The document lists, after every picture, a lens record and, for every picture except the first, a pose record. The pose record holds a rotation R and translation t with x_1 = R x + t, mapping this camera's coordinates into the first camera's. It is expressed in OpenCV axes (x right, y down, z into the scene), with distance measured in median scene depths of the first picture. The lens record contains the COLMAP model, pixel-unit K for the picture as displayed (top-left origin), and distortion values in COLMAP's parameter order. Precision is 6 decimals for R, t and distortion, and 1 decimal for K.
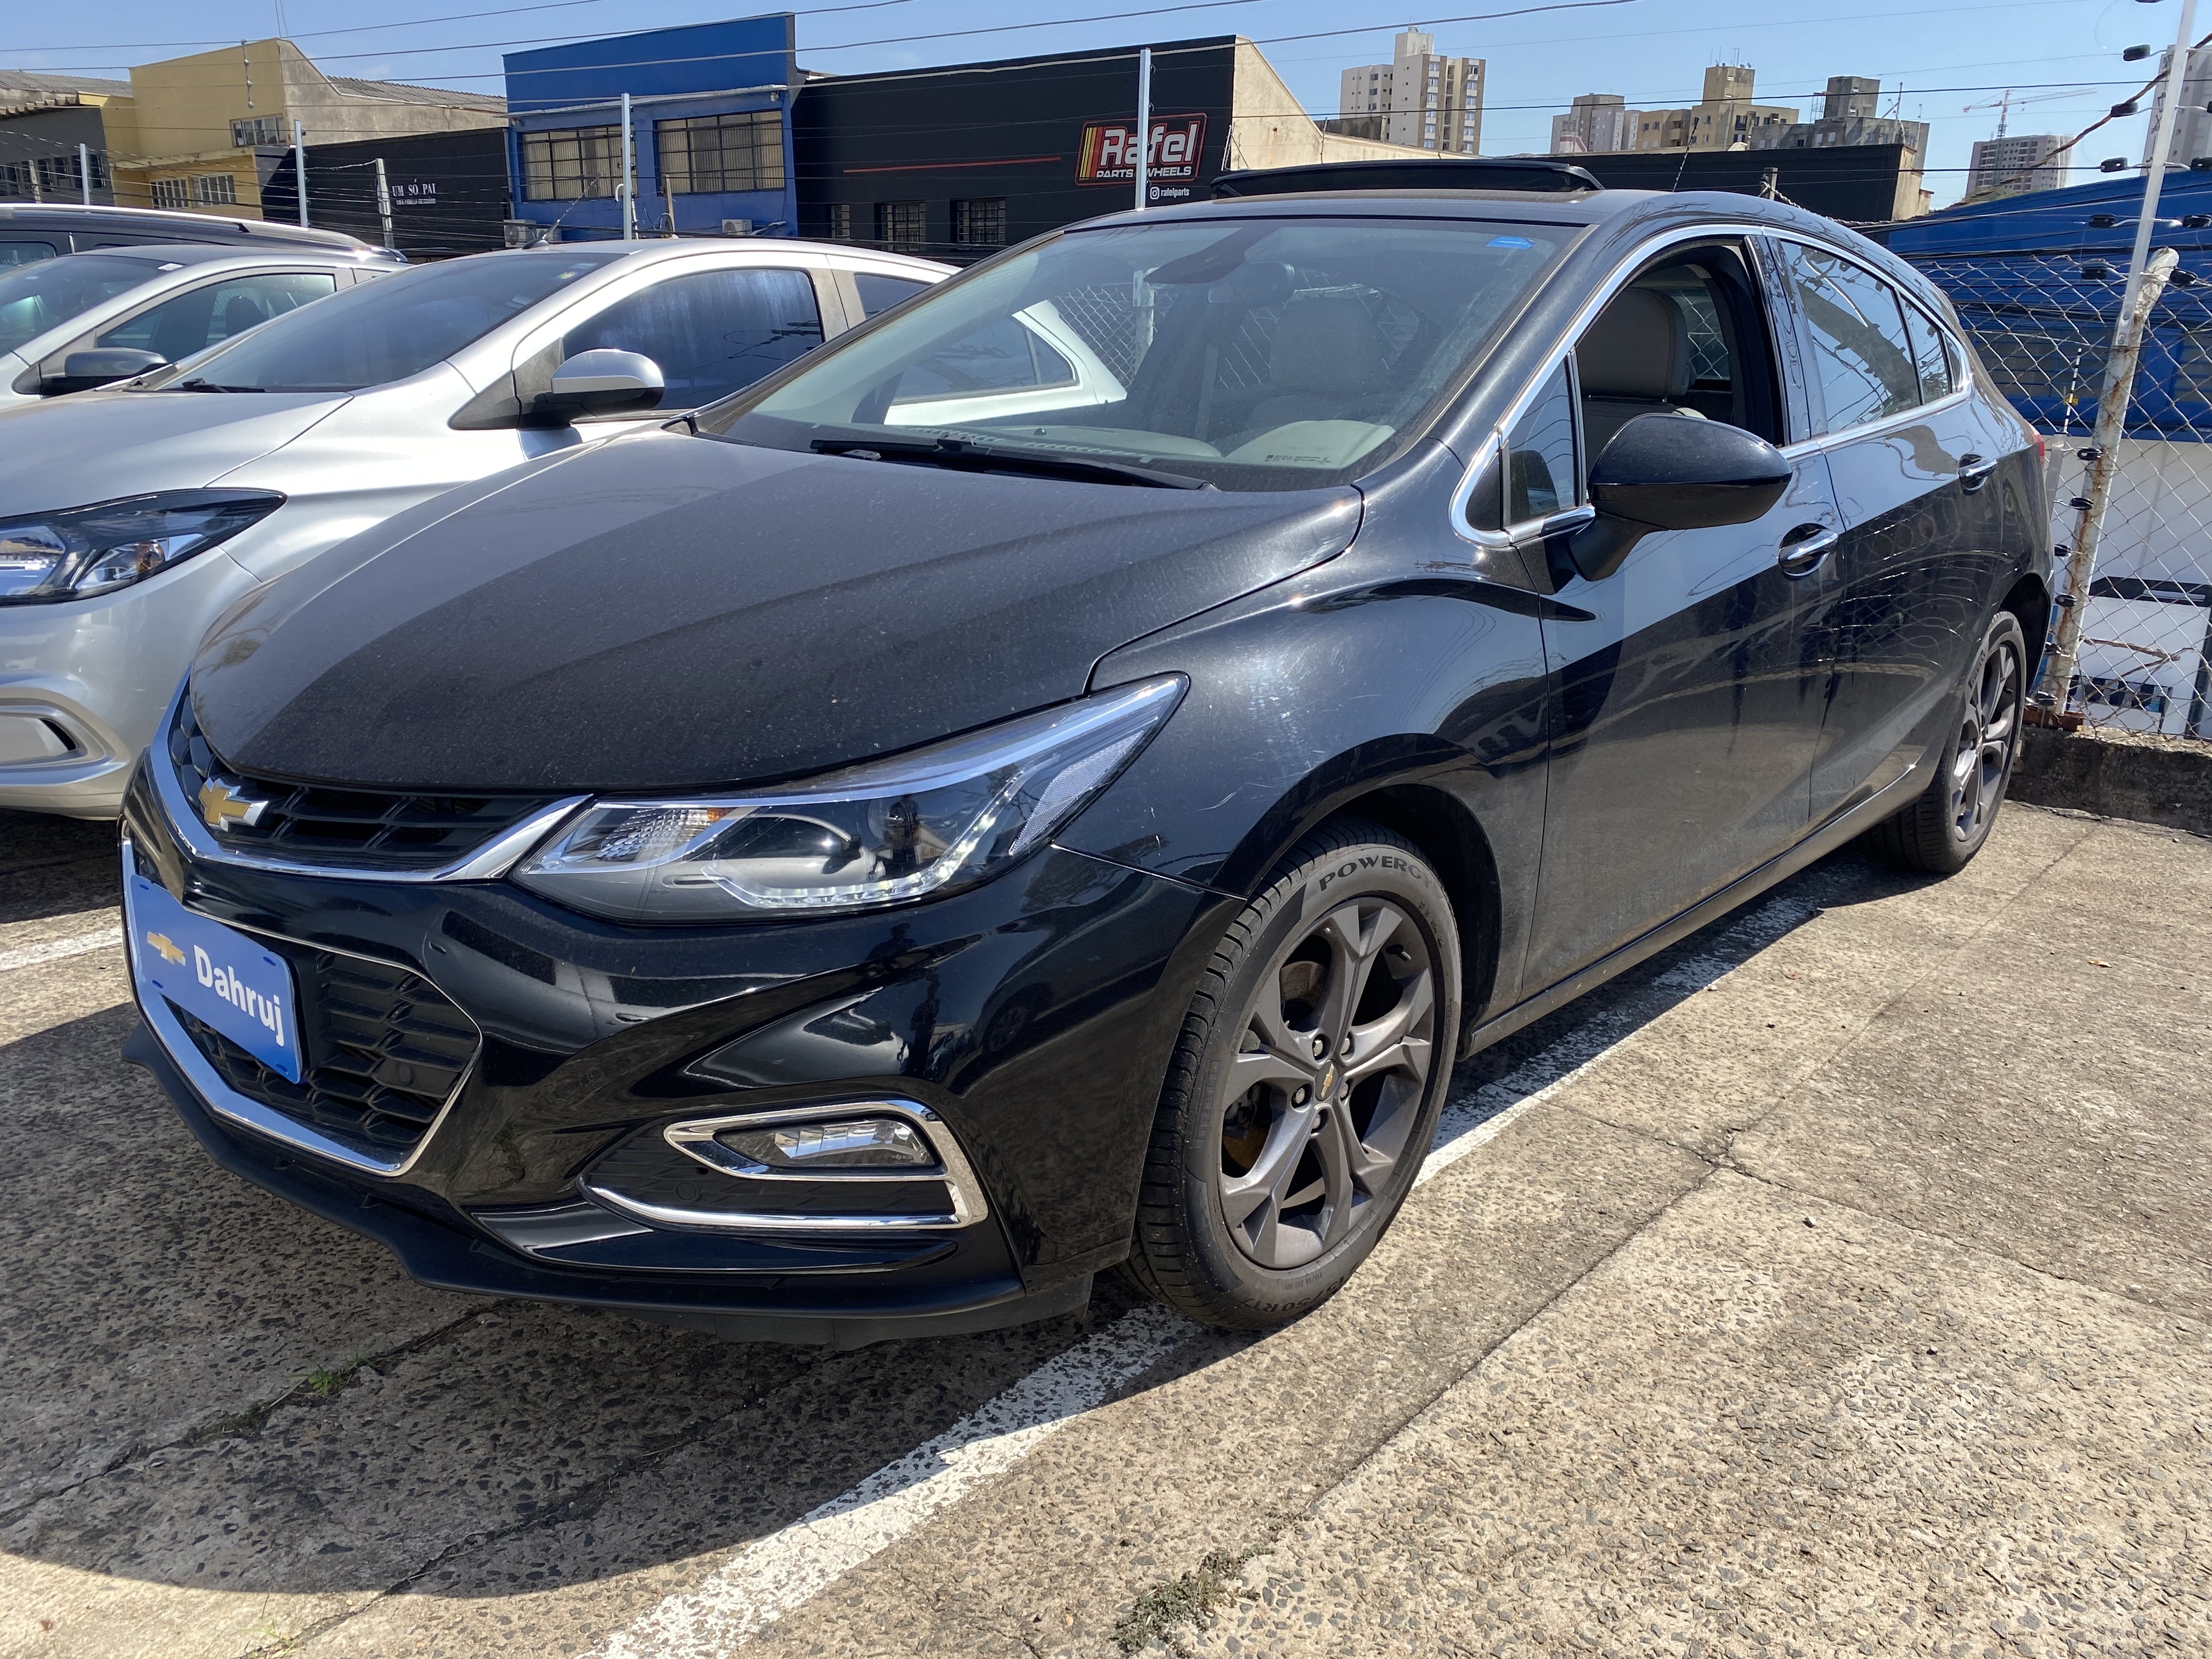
lens RADIAL K [[1675.3, 0, 1105.3], [0, 1675.3, 831.6], [0, 0, 1]] dist [0.041752, -0.044977]
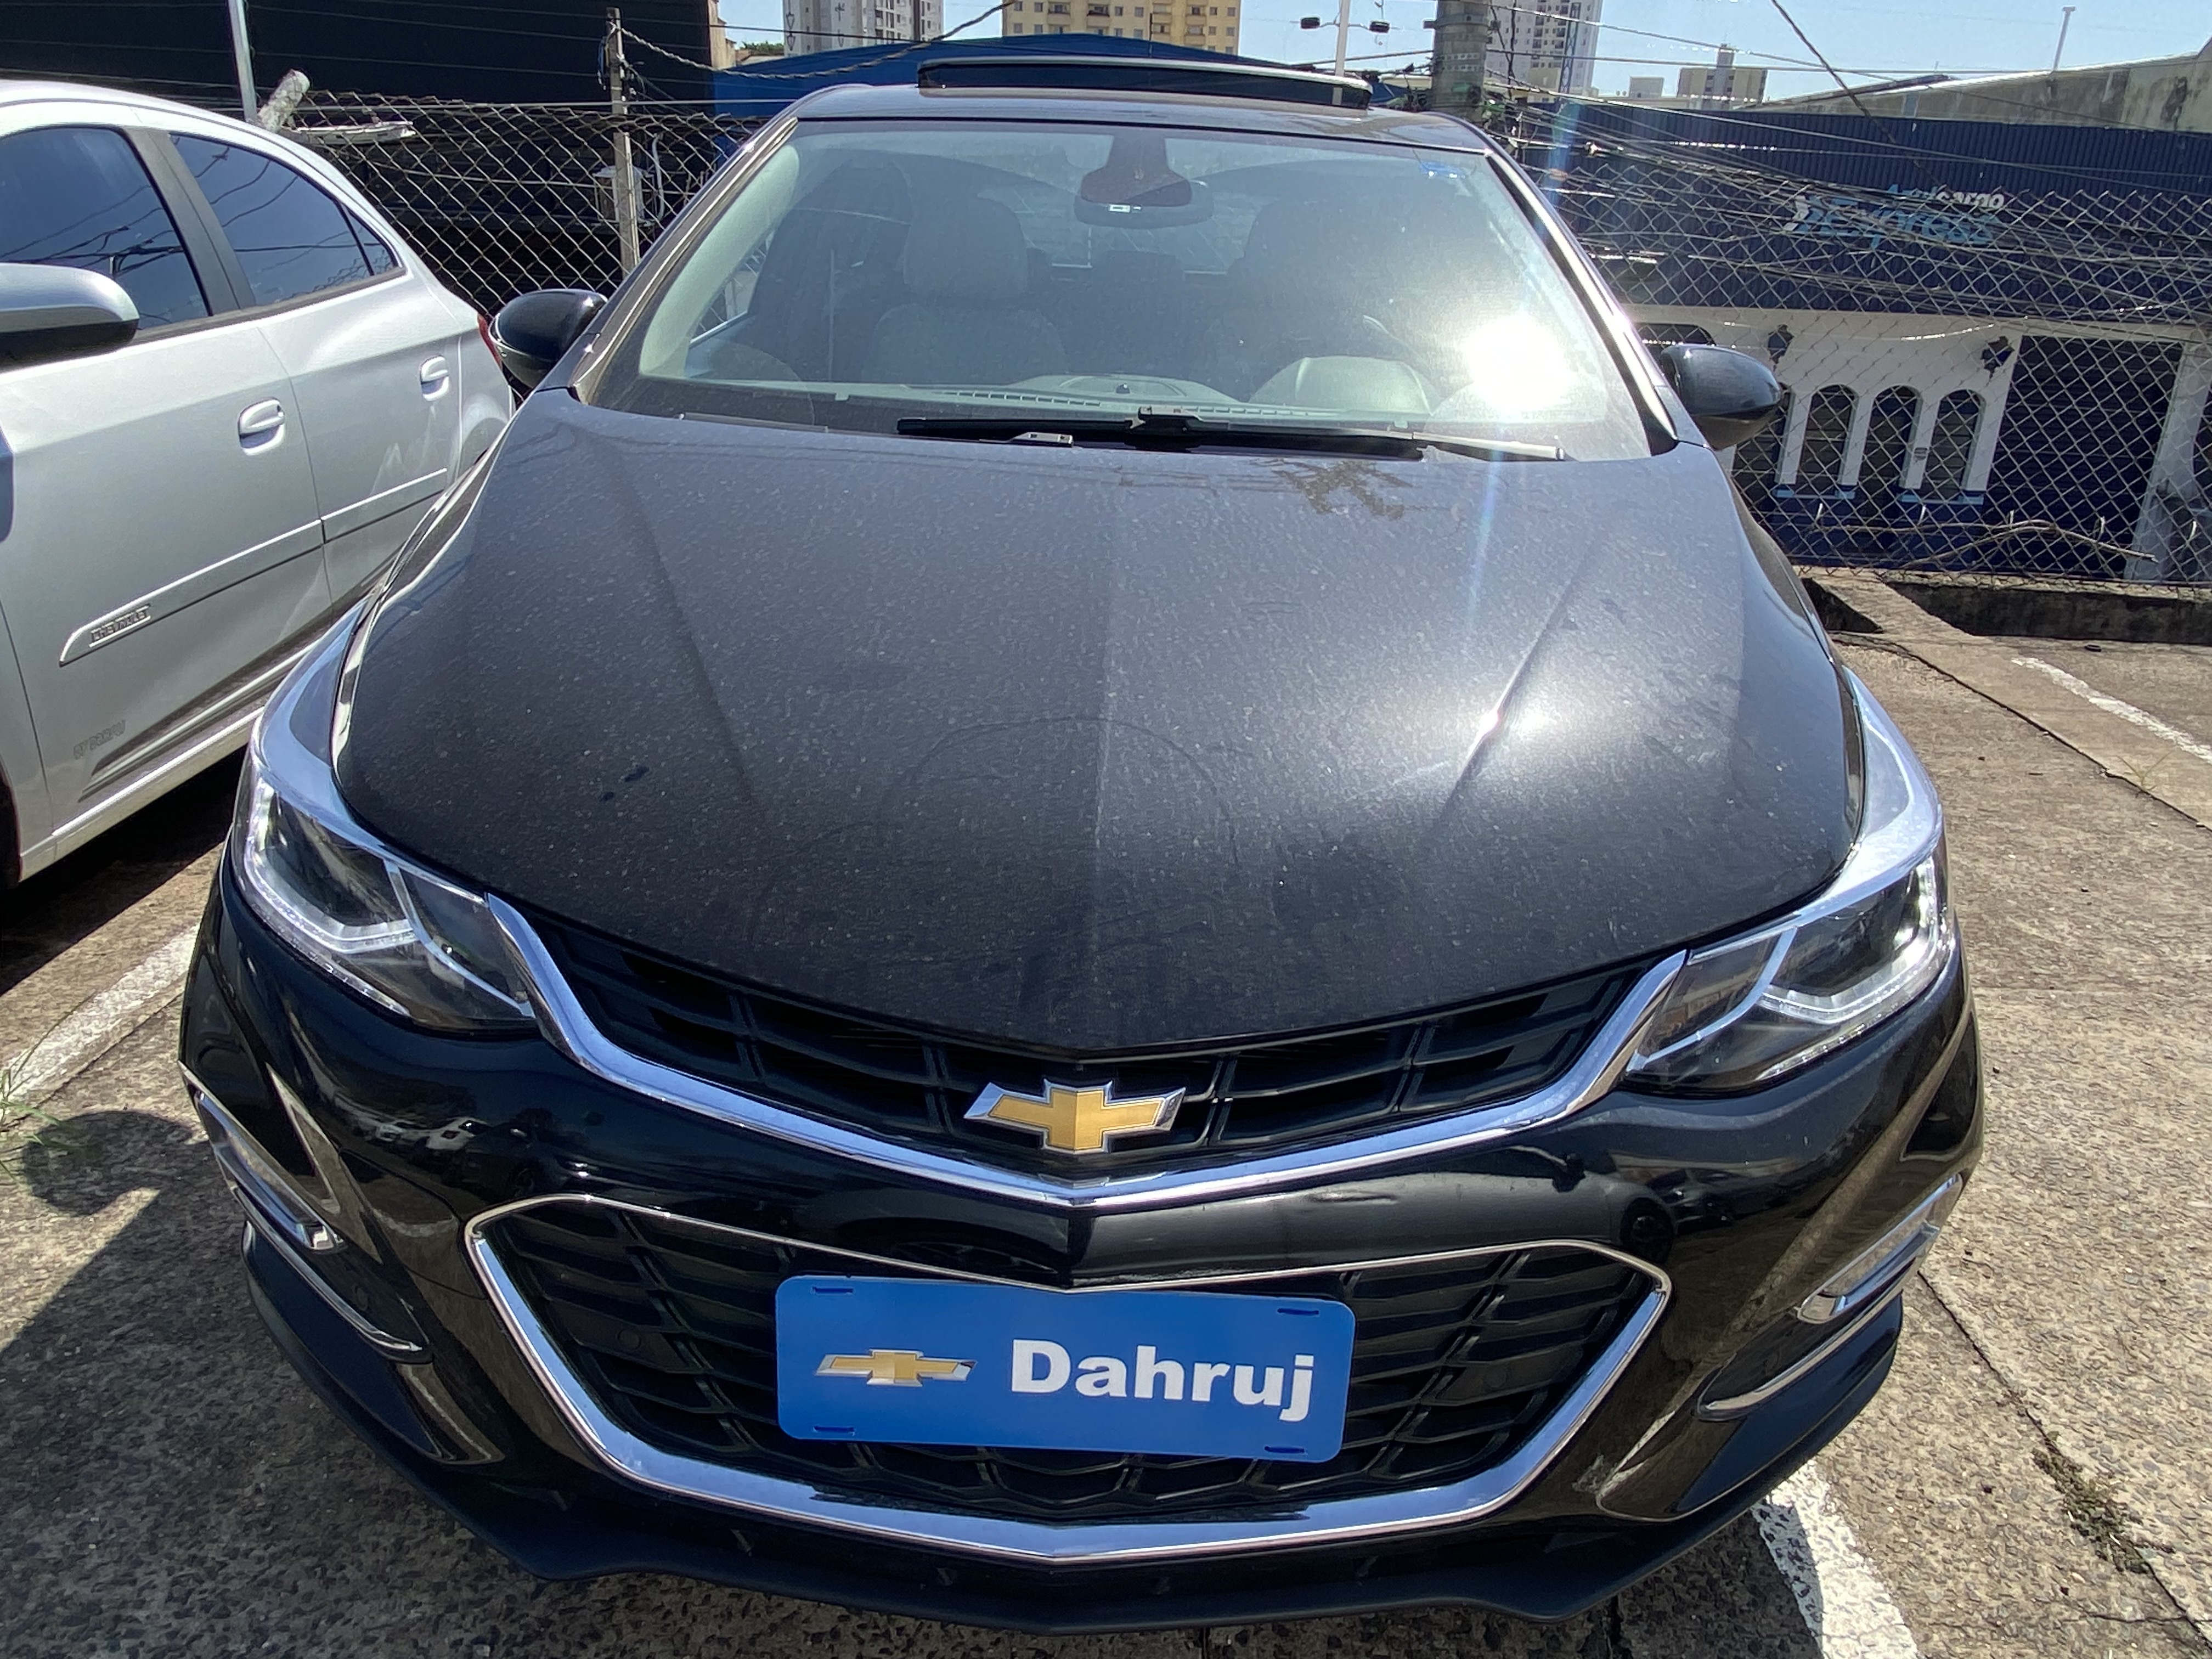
lens RADIAL K [[1552.4, 0, 1106.1], [0, 1552.4, 827.4], [0, 0, 1]] dist [-0.005308, -0.004298]
pose [[0.768104, -0.224557, 0.599658, -0.858706], [0.165161, 0.974282, 0.153289, -0.214021], [-0.618658, -0.018701, 0.785438, 0.555268]]
